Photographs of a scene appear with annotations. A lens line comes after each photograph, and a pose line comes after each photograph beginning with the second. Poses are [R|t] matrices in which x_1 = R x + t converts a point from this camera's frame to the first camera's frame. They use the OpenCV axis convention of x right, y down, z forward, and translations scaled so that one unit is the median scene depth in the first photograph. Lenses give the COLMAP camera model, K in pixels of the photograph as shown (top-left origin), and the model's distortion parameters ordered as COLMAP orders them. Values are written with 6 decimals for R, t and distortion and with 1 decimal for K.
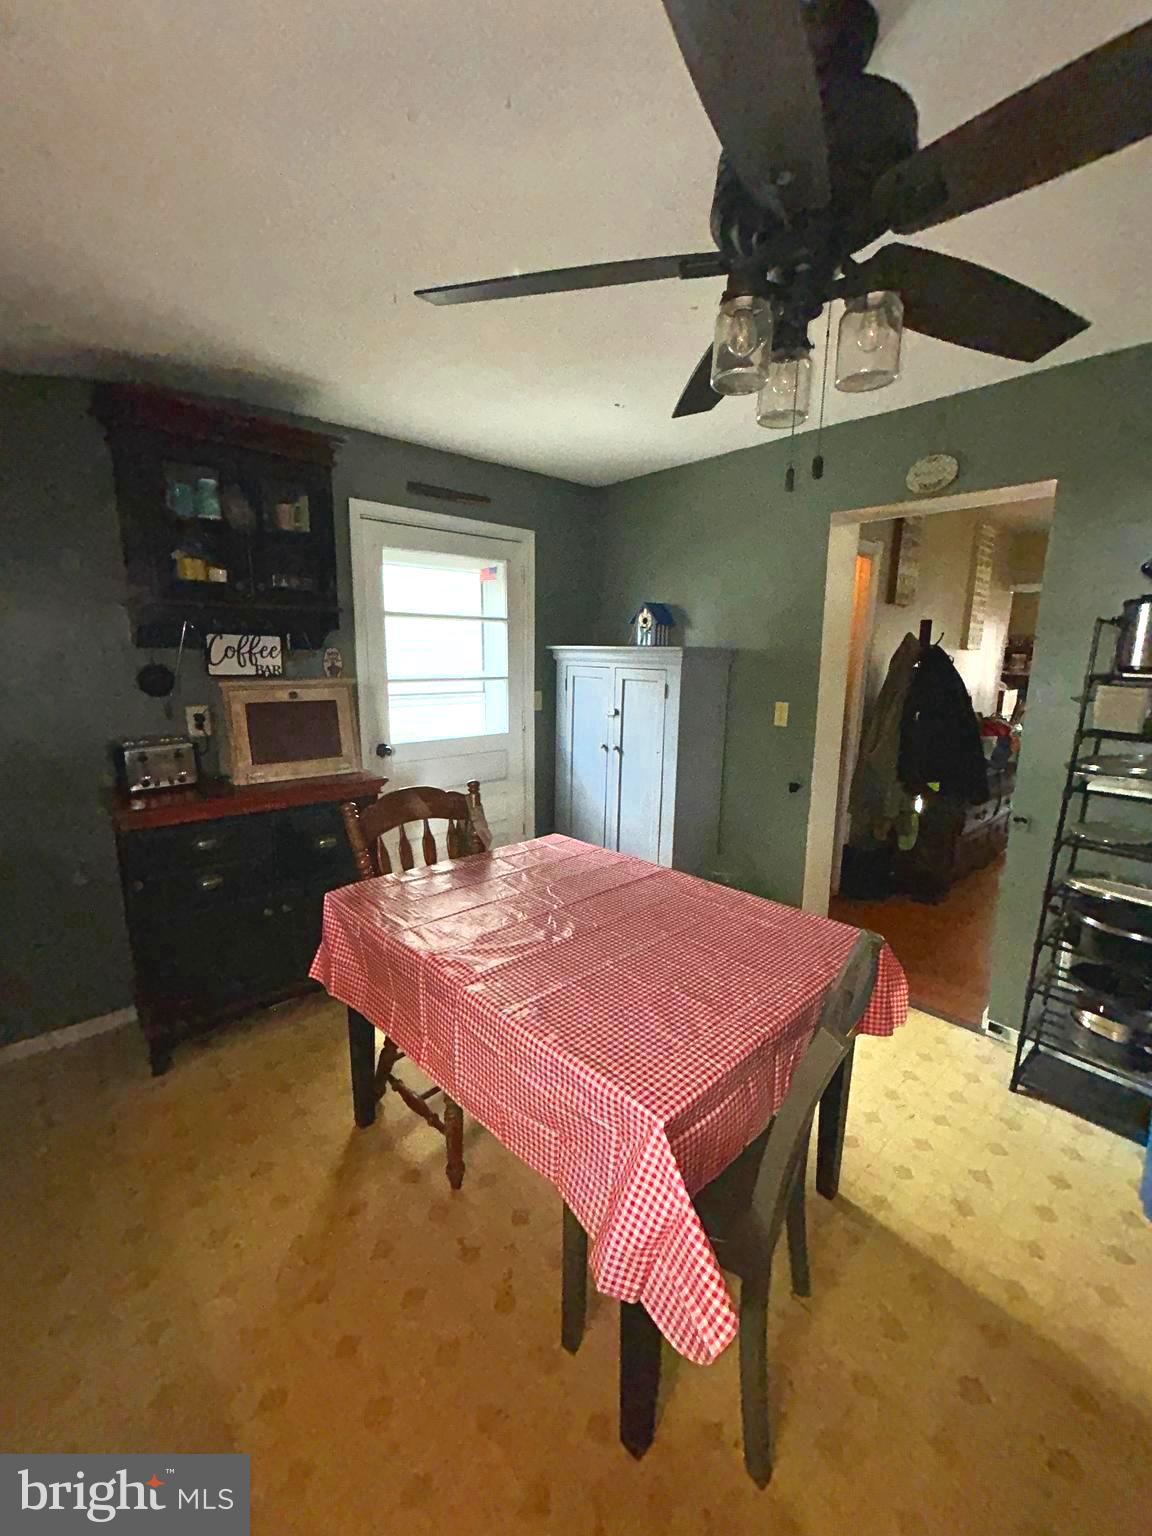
lens RADIAL K [[616.5, 0, 581.1], [0, 616.5, 769.9], [0, 0, 1]] dist [0.002552, 0.000597]
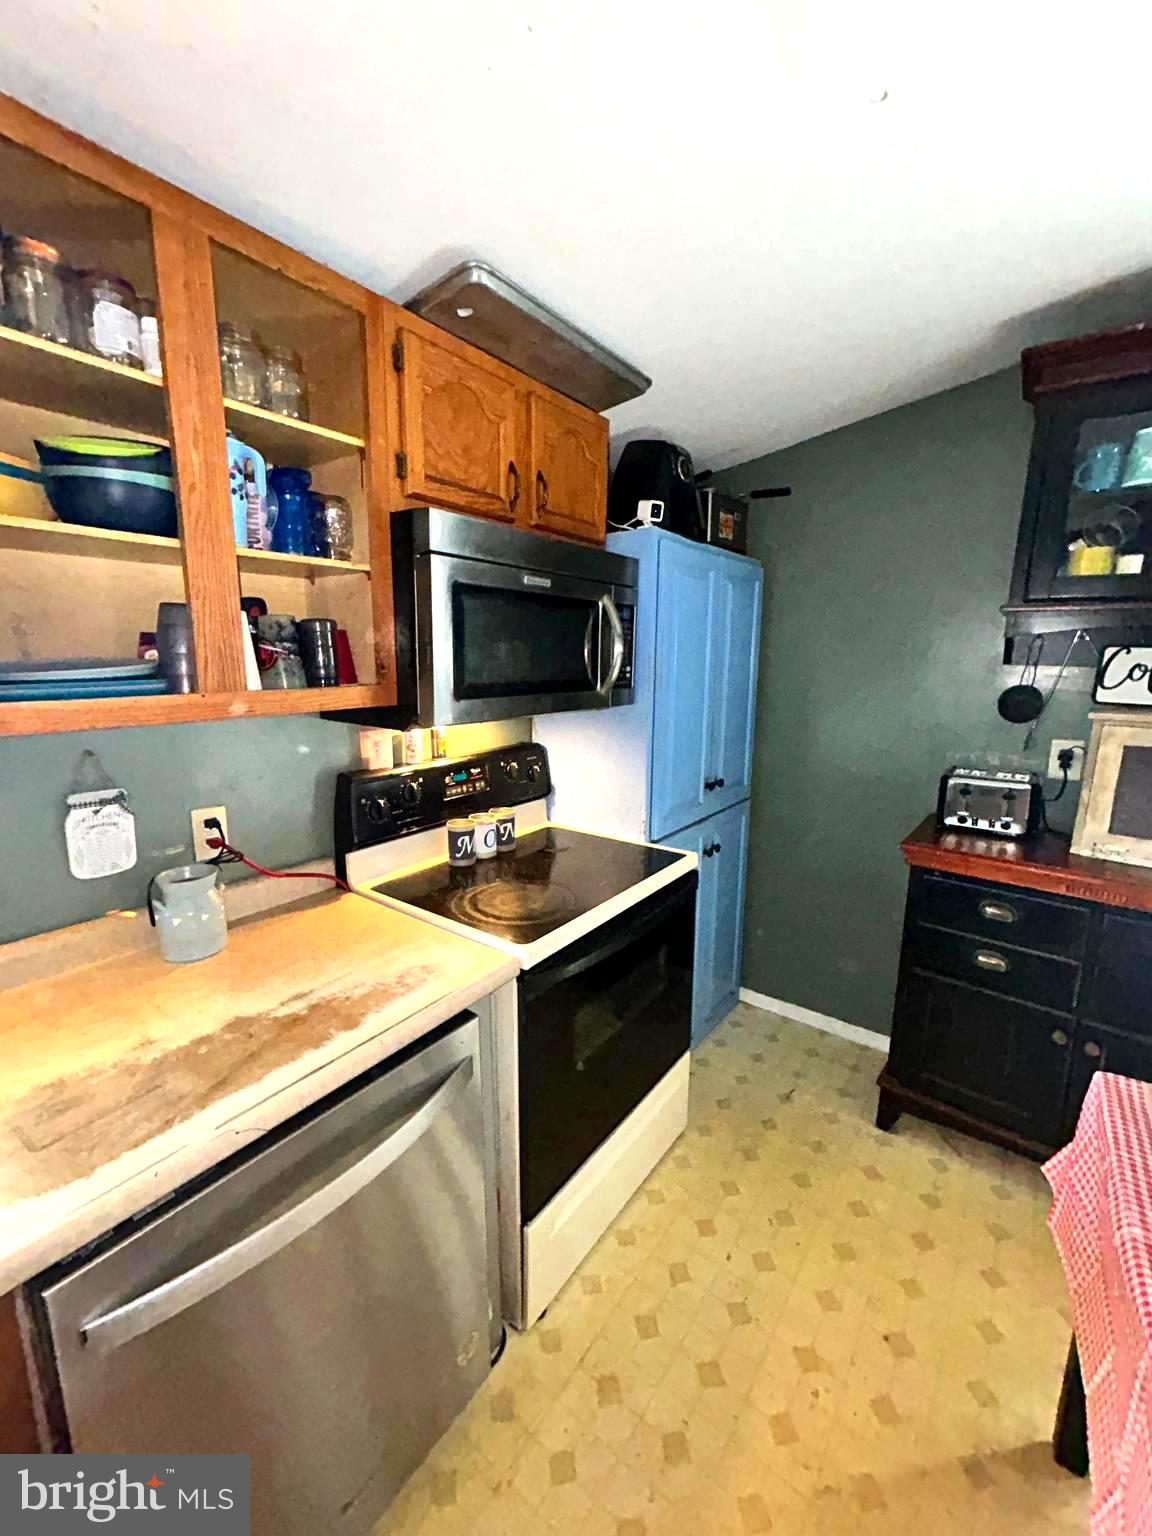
lens RADIAL K [[616.5, 0, 574.7], [0, 616.5, 767.6], [0, 0, 1]] dist [0.002552, 0.000597]
pose [[0.192426, 0.175008, -0.965580, 0.016310], [-0.203875, 0.969629, 0.135112, -0.052641], [0.959900, 0.170858, 0.222261, 0.259096]]
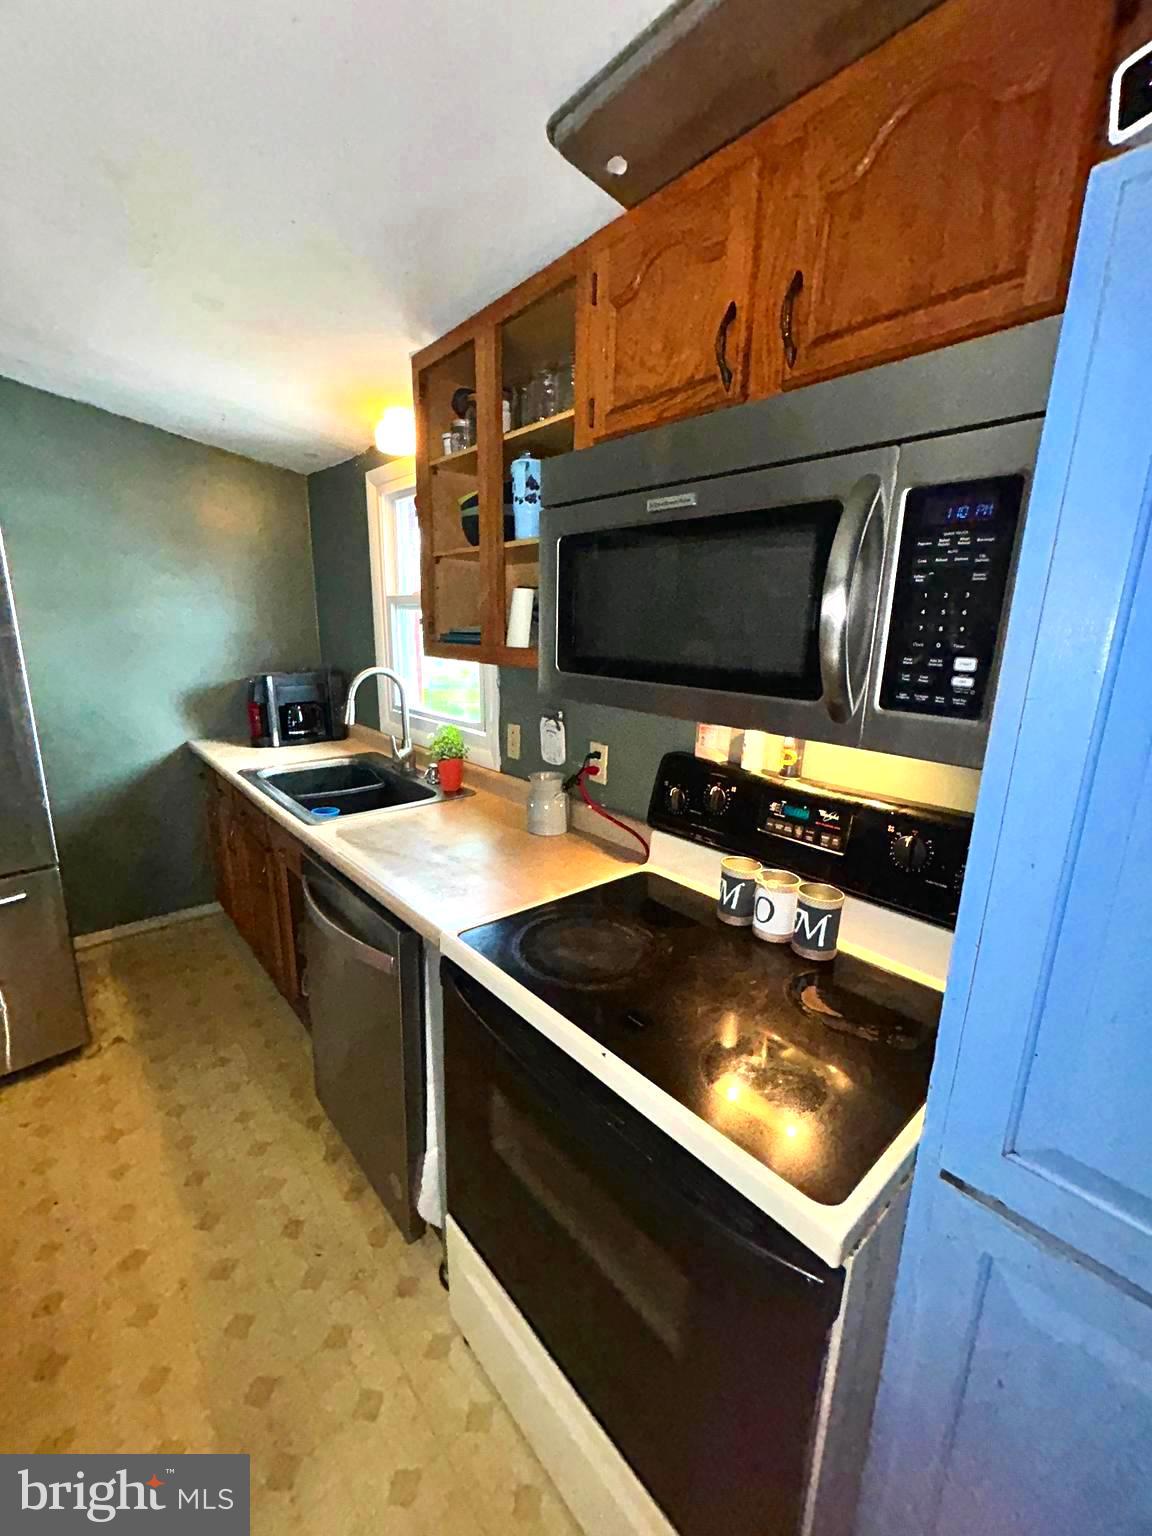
lens RADIAL K [[616.5, 0, 575.1], [0, 616.5, 766.5], [0, 0, 1]] dist [0.002552, 0.000597]
pose [[-0.999436, -0.033287, 0.004543, -0.703338], [-0.028316, 0.907424, 0.419261, -0.174864], [-0.018078, 0.418895, -0.907855, 0.858804]]
